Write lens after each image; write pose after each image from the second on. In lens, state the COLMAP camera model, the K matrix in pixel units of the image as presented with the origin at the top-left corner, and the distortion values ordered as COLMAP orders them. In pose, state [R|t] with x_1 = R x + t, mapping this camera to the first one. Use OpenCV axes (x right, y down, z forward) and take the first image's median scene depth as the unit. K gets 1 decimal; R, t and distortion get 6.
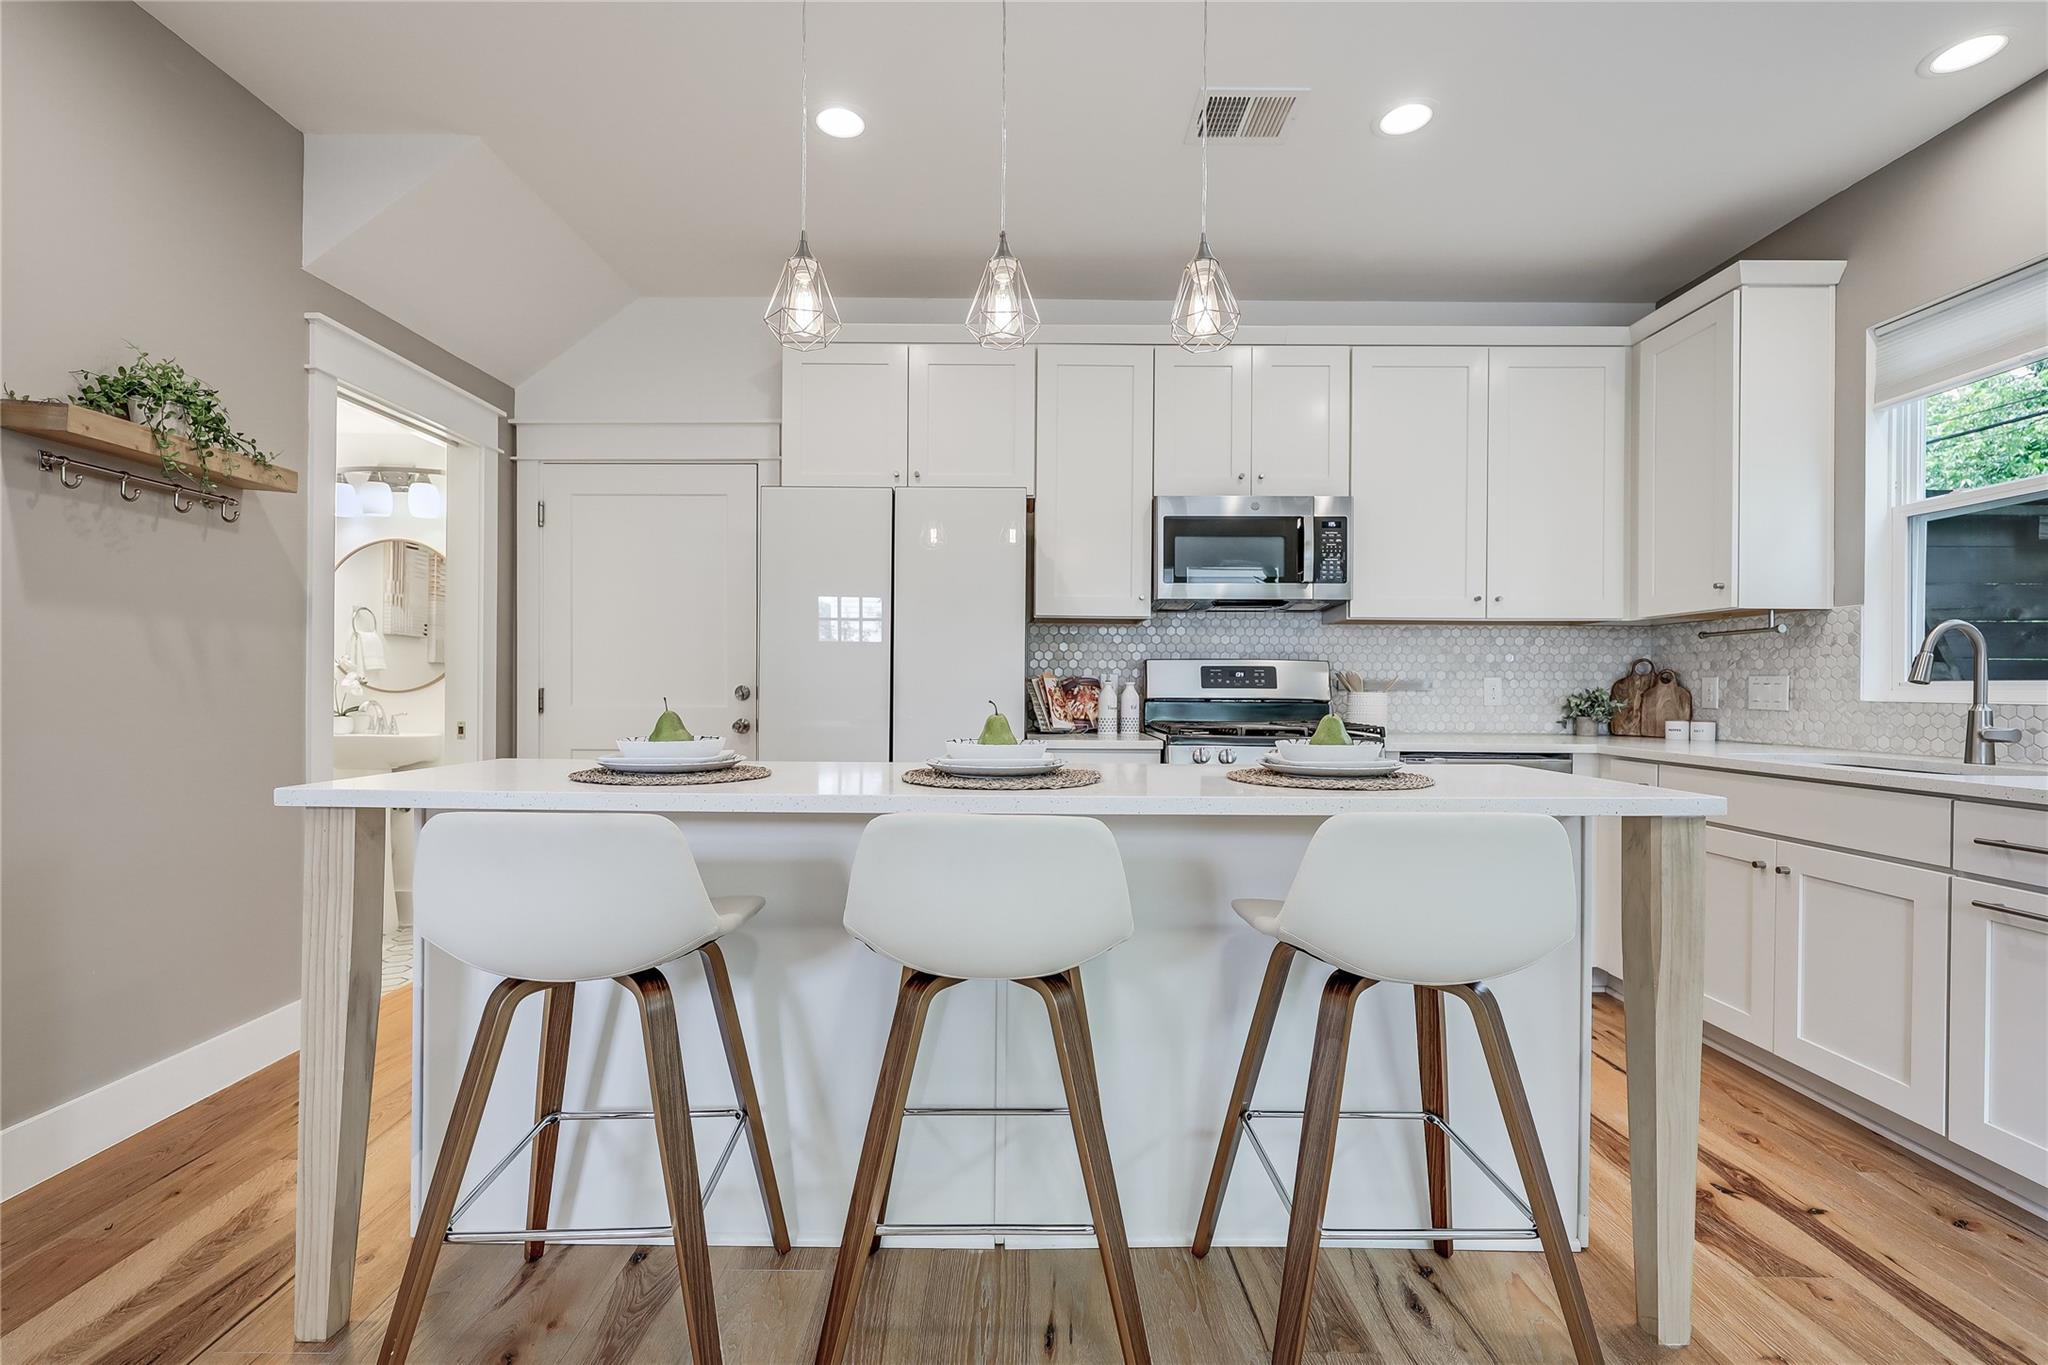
lens RADIAL K [[910.6, 0, 1023.6], [0, 910.6, 691.2], [0, 0, 1]] dist [0.004036, -0.001068]
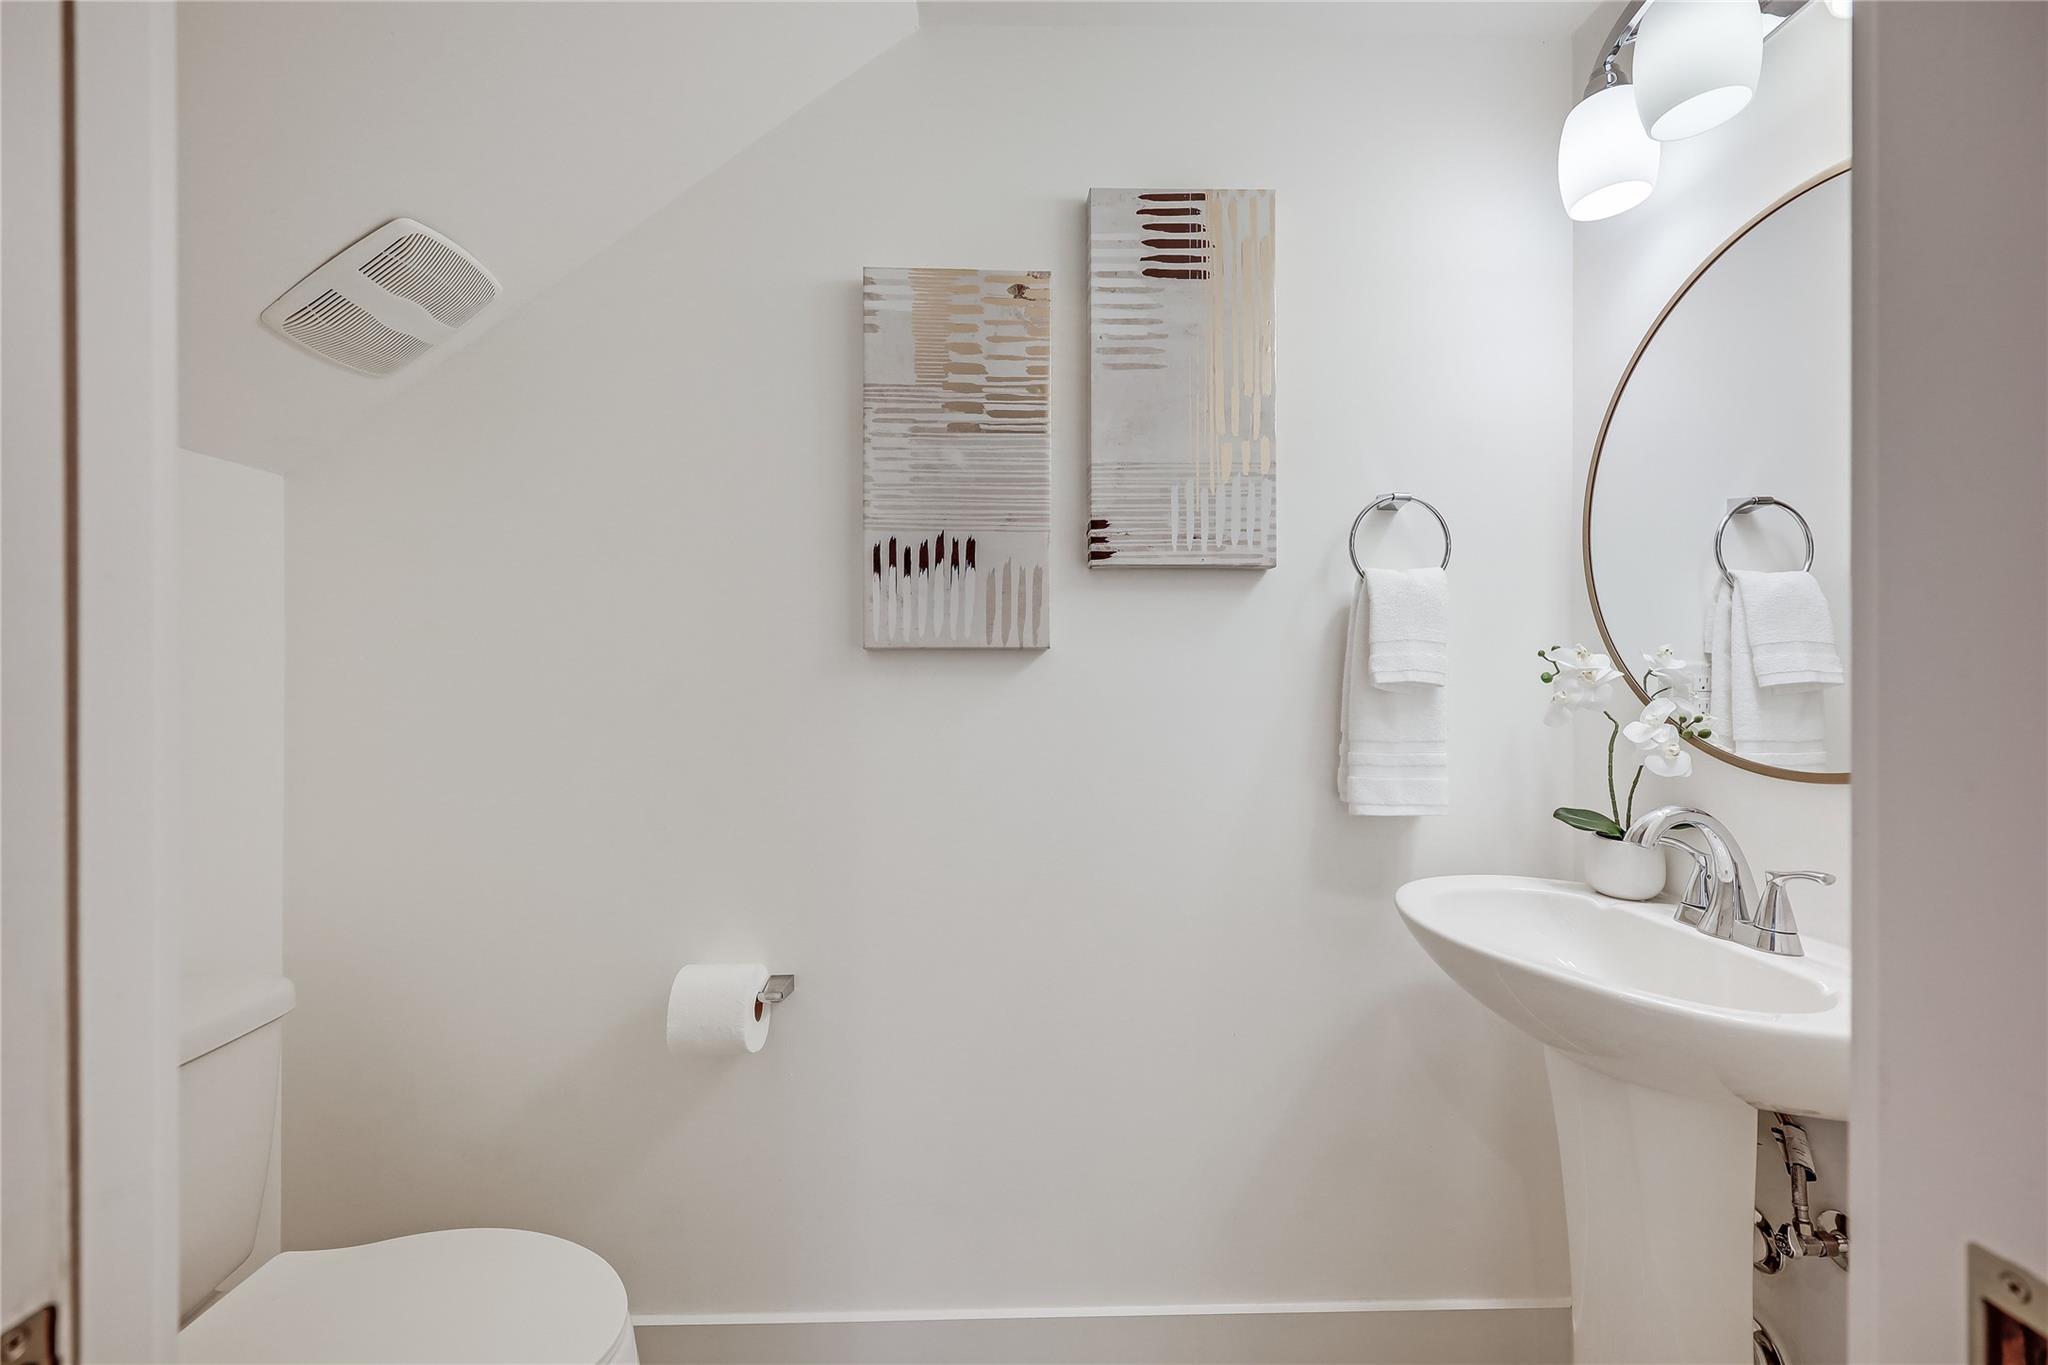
lens RADIAL K [[836.3, 0, 1018.5], [0, 836.3, 686.7], [0, 0, 1]] dist [-0.000316, -0.002237]
pose [[0.012006, -0.006227, -0.999909, -0.509507], [-0.001338, 0.999980, -0.006243, -0.025480], [0.999927, 0.001413, 0.011997, 0.872512]]
